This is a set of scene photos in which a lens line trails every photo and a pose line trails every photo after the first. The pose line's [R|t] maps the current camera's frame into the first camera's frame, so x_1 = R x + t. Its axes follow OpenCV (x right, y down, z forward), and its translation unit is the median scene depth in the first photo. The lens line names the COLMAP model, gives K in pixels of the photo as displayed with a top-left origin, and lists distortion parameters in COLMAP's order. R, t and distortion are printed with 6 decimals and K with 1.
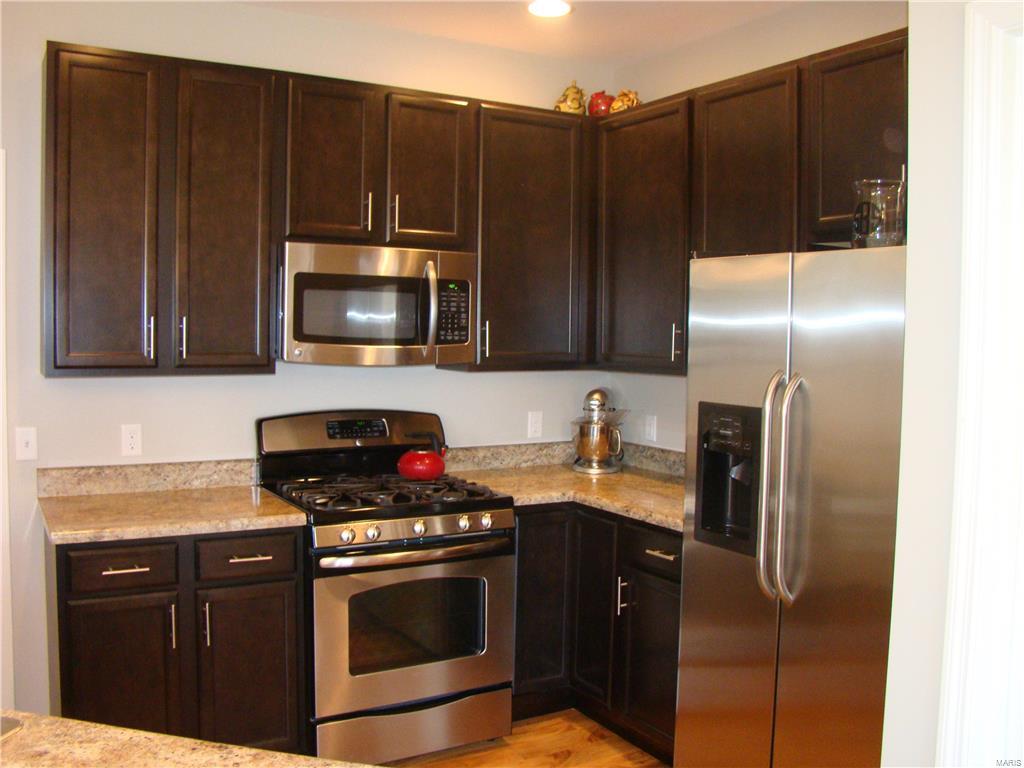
lens RADIAL K [[948.2, 0, 512.0], [0, 948.2, 384.0], [0, 0, 1]] dist [-0.184131, 0.147714]
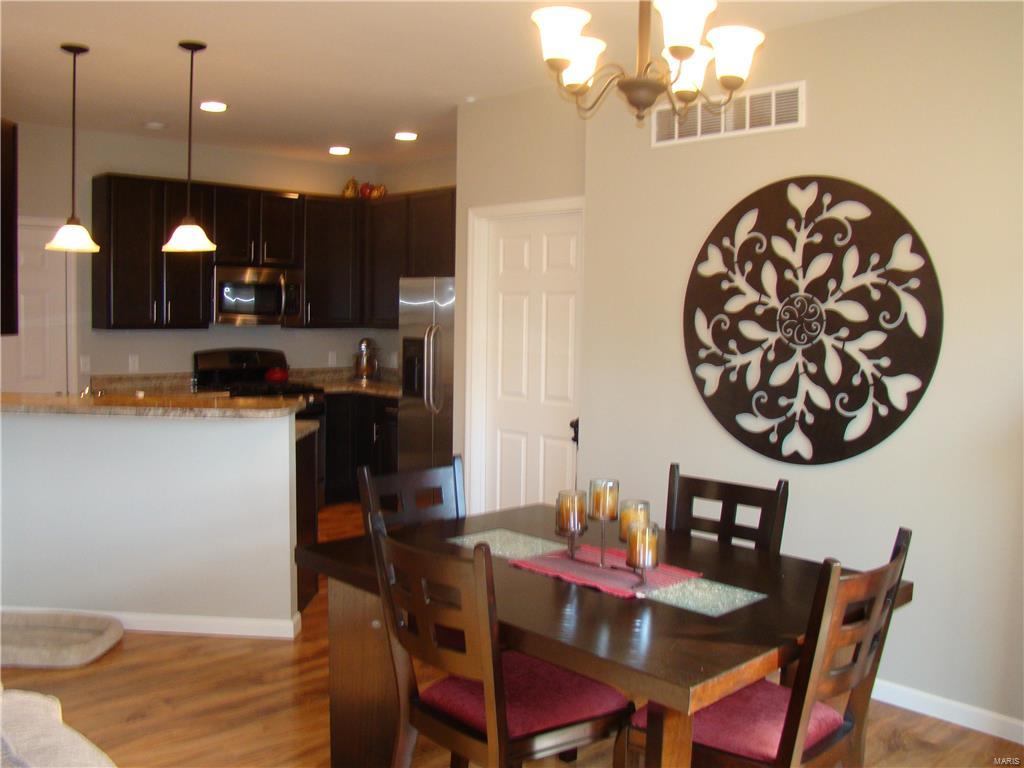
lens RADIAL K [[948.2, 0, 512.0], [0, 948.2, 384.0], [0, 0, 1]] dist [-0.184131, 0.147714]
pose [[0.976161, -0.014046, 0.216595, -0.041617], [0.007592, 0.999503, 0.030604, 0.049305], [-0.216917, -0.028230, 0.975782, -1.102640]]
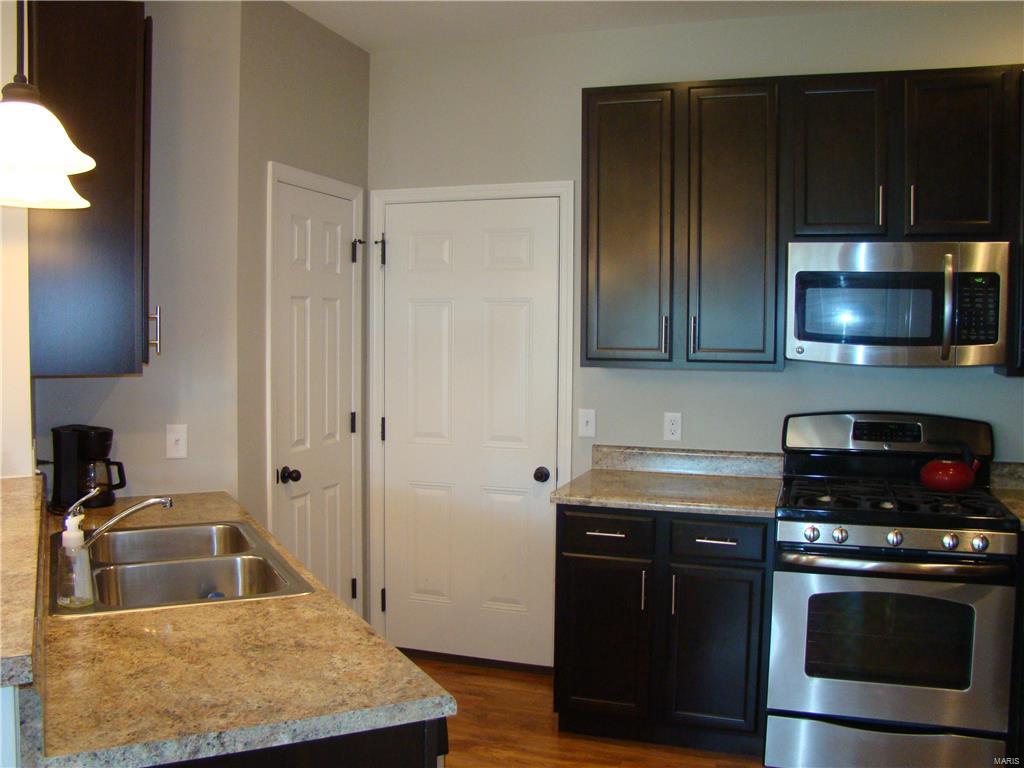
lens RADIAL K [[956.0, 0, 512.0], [0, 956.0, 384.0], [0, 0, 1]] dist [-0.116388, 0.042410]
pose [[0.657309, 0.035637, -0.752778, 0.316835], [-0.039939, 0.999125, 0.012426, 0.002226], [0.752562, 0.021898, 0.658157, 0.085615]]
